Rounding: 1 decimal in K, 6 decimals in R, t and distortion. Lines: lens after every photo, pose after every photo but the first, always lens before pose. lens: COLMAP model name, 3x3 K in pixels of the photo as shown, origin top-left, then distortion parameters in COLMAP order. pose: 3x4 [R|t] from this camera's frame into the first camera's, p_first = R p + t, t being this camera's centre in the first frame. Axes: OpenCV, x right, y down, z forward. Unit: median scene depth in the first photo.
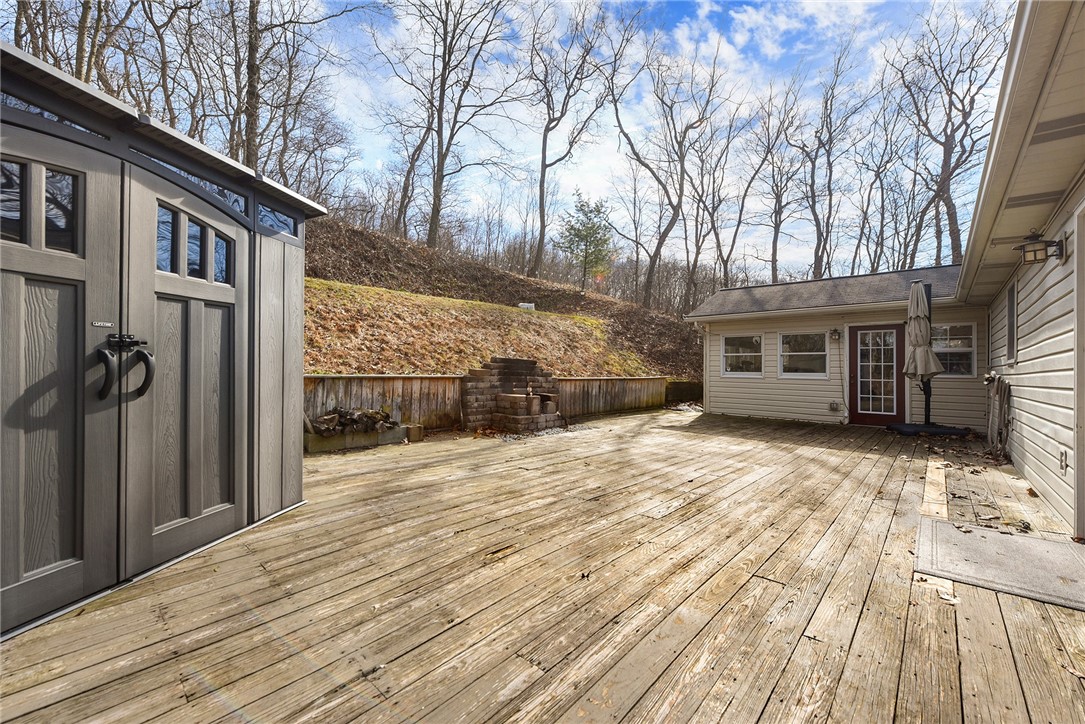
lens RADIAL K [[430.3, 0, 538.1], [0, 430.3, 365.9], [0, 0, 1]] dist [0.001864, -0.000443]
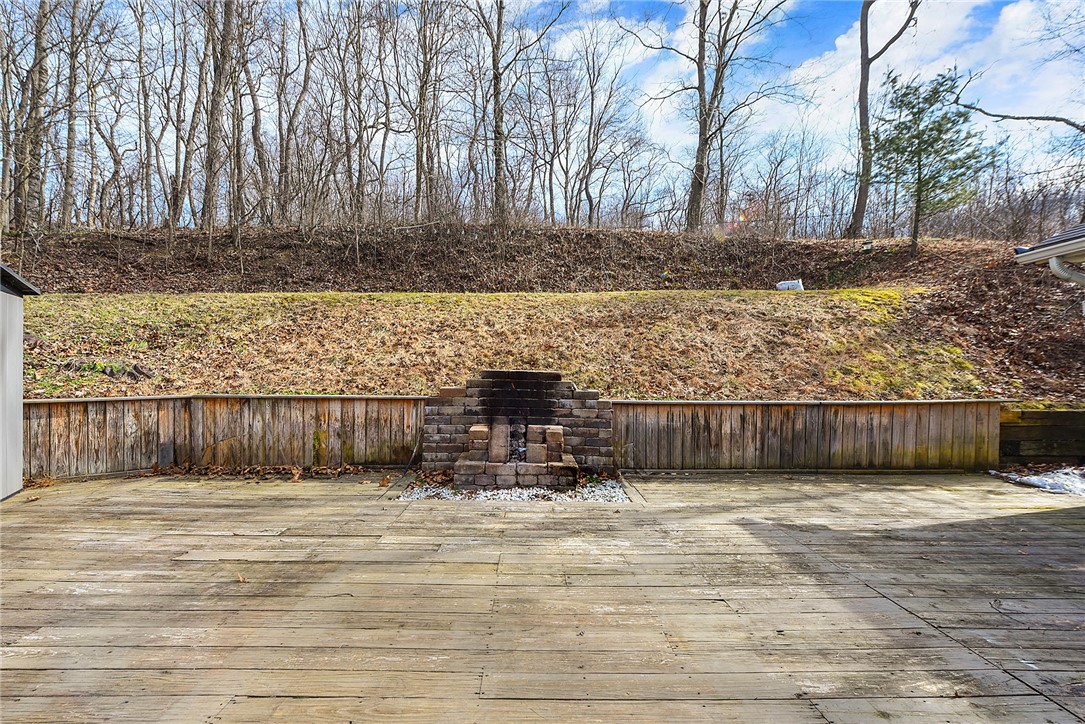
lens RADIAL K [[457.4, 0, 545.4], [0, 457.4, 369.5], [0, 0, 1]] dist [-0.002968, -0.000627]
pose [[0.688329, -0.022516, -0.725049, 0.414140], [0.012853, 0.999740, -0.018844, -0.004718], [0.725285, 0.003652, 0.688439, 0.472707]]
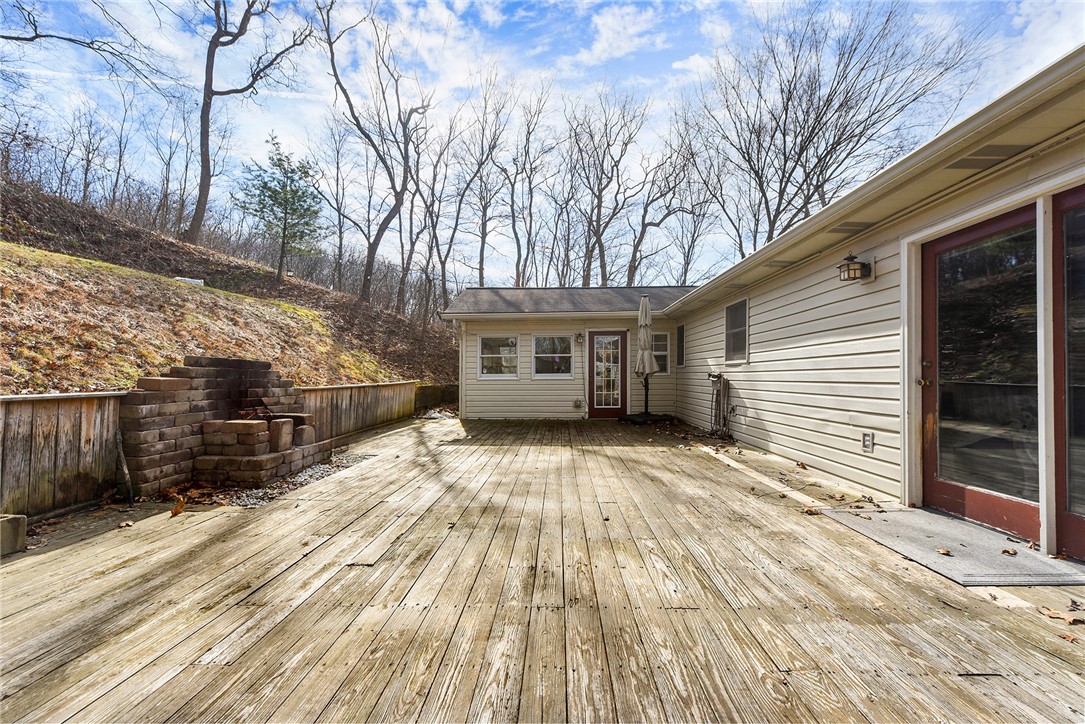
lens RADIAL K [[434.6, 0, 545.6], [0, 434.6, 365.8], [0, 0, 1]] dist [-0.001361, -0.000738]
pose [[0.752019, -0.006736, 0.659107, -0.107884], [0.010043, 0.999949, -0.001240, -0.002170], [-0.659064, 0.007552, 0.752049, 0.224923]]
